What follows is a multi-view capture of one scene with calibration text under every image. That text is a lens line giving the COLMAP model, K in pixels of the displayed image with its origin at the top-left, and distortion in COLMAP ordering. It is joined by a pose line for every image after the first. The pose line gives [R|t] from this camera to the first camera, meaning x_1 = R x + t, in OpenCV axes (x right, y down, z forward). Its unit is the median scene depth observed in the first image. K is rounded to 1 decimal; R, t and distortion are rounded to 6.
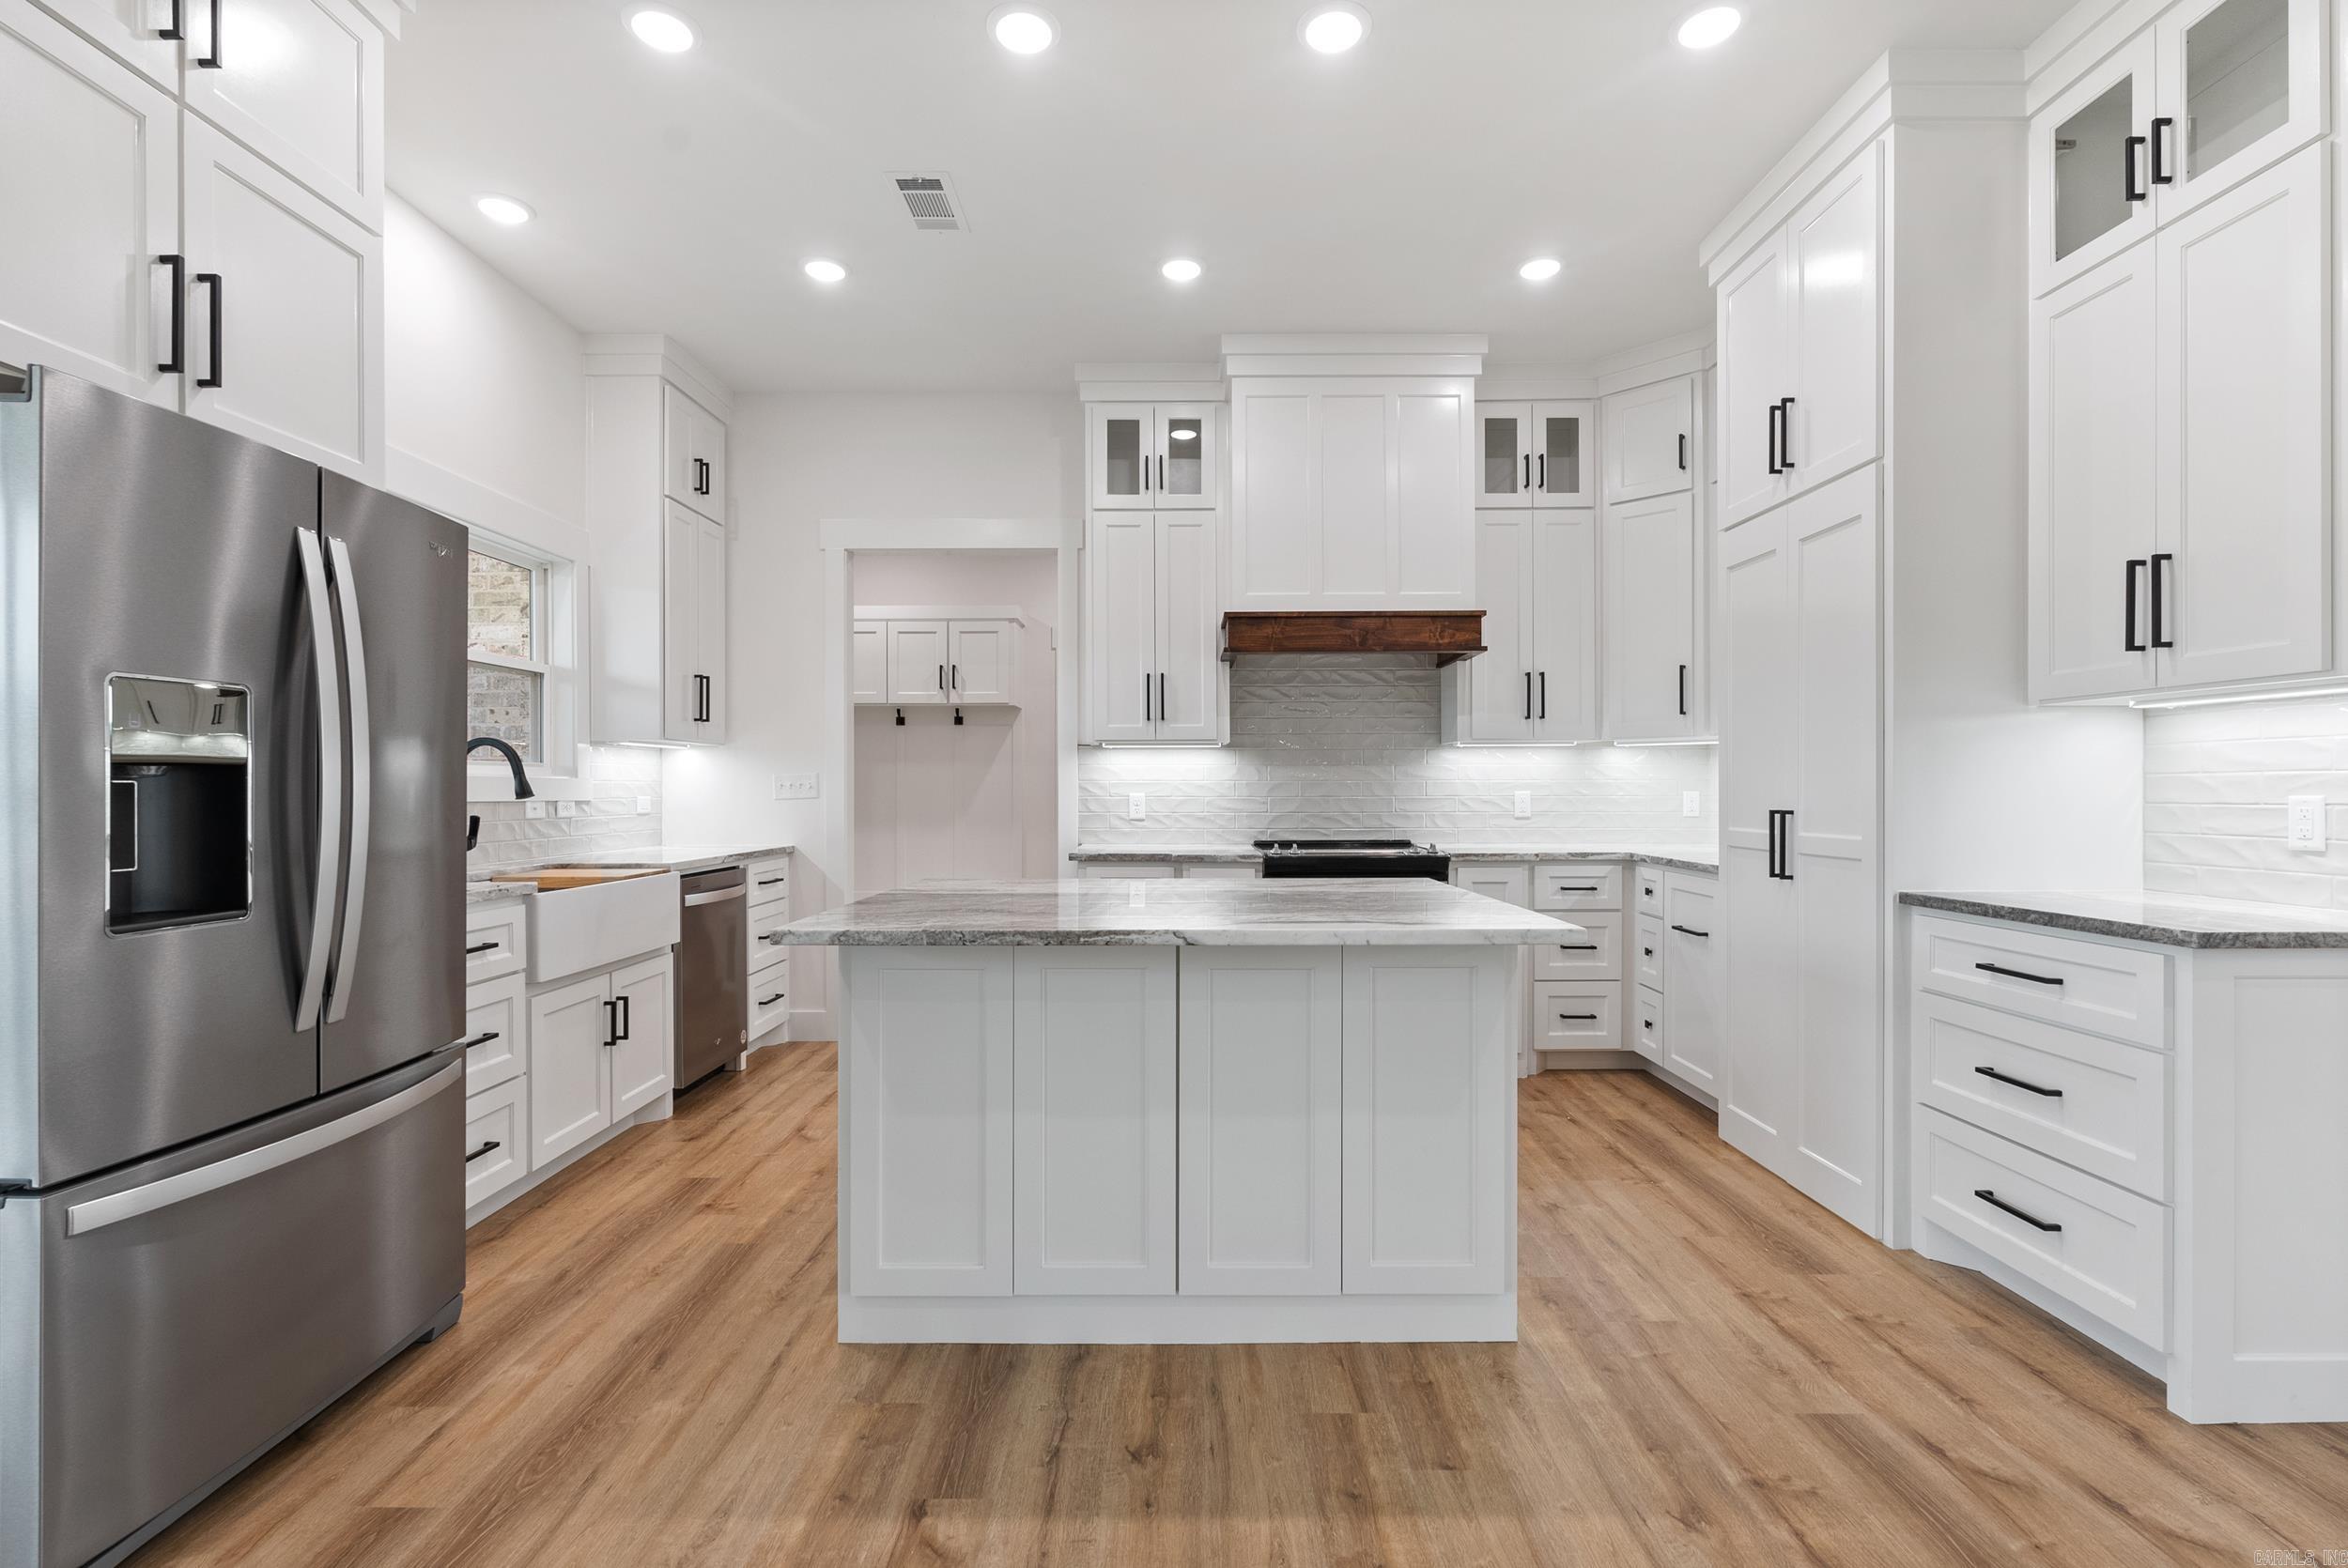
lens RADIAL K [[1055.3, 0, 1173.4], [0, 1055.3, 791.6], [0, 0, 1]] dist [-0.007051, 0.000409]
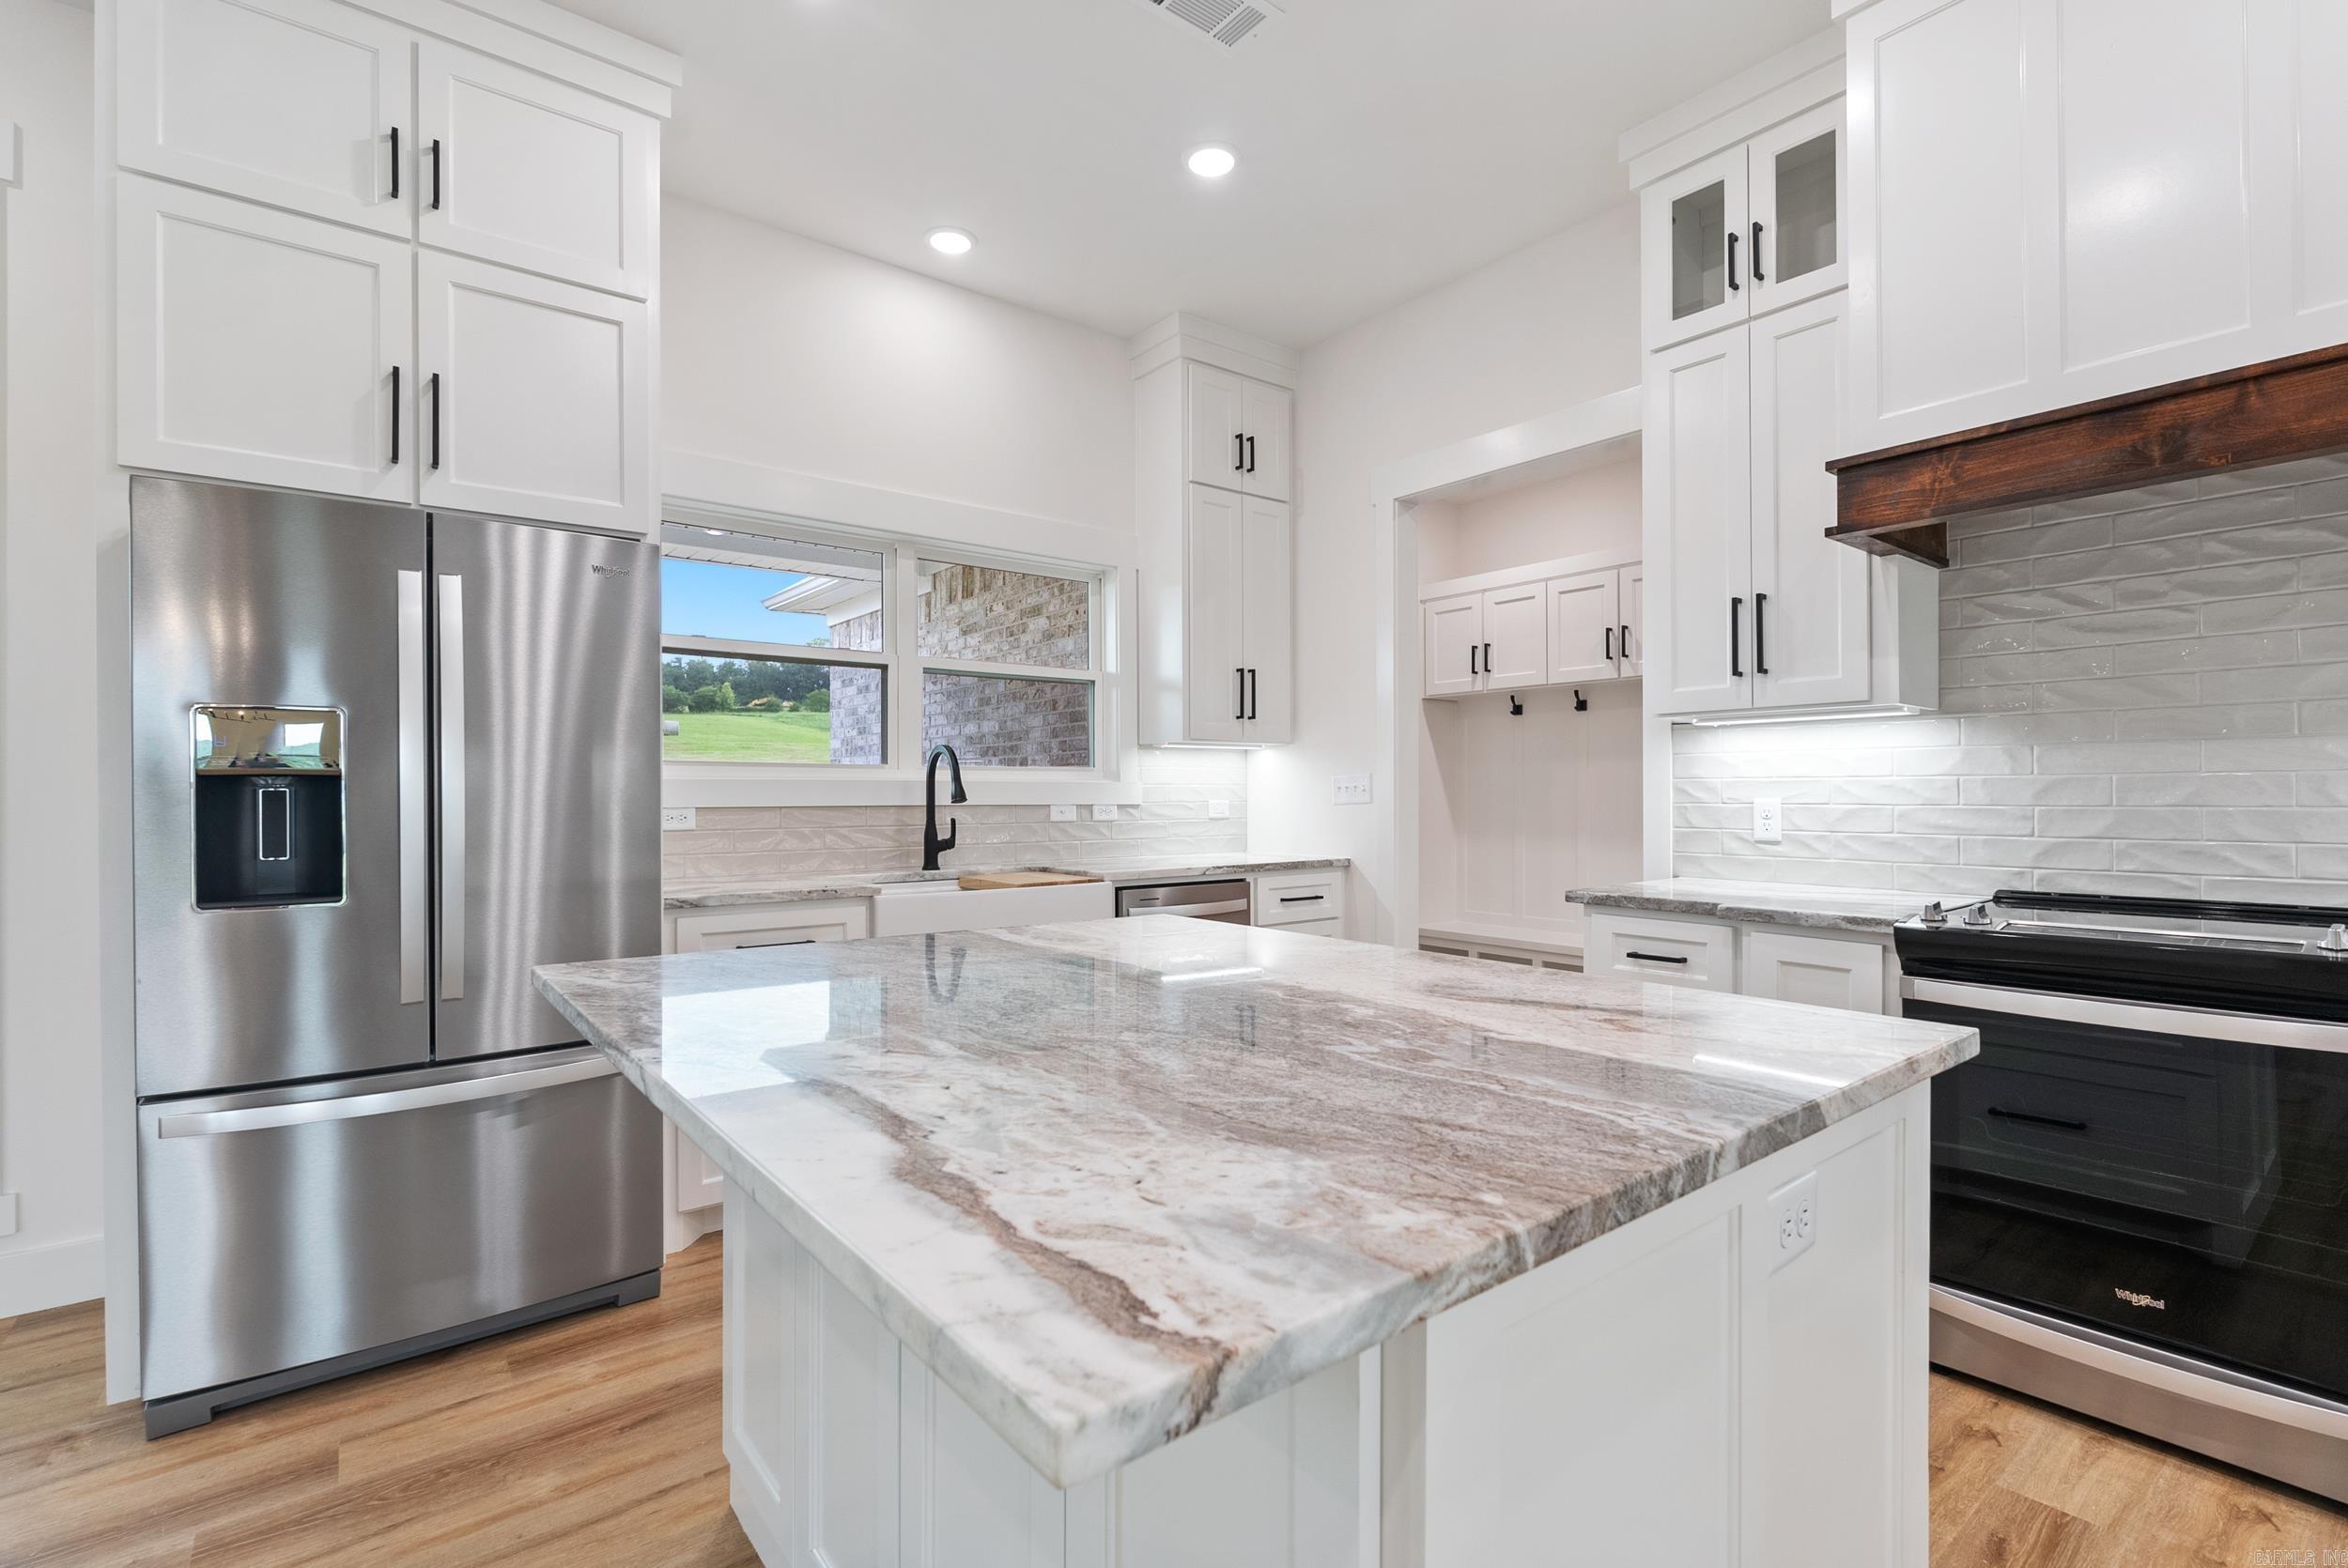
lens RADIAL K [[1068.0, 0, 1174.2], [0, 1068.0, 794.6], [0, 0, 1]] dist [-0.009318, -0.000063]
pose [[0.625129, -0.000051, -0.780521, 0.274645], [0.000349, 1.000000, 0.000214, -0.000894], [0.780521, -0.000406, 0.625129, 0.419673]]
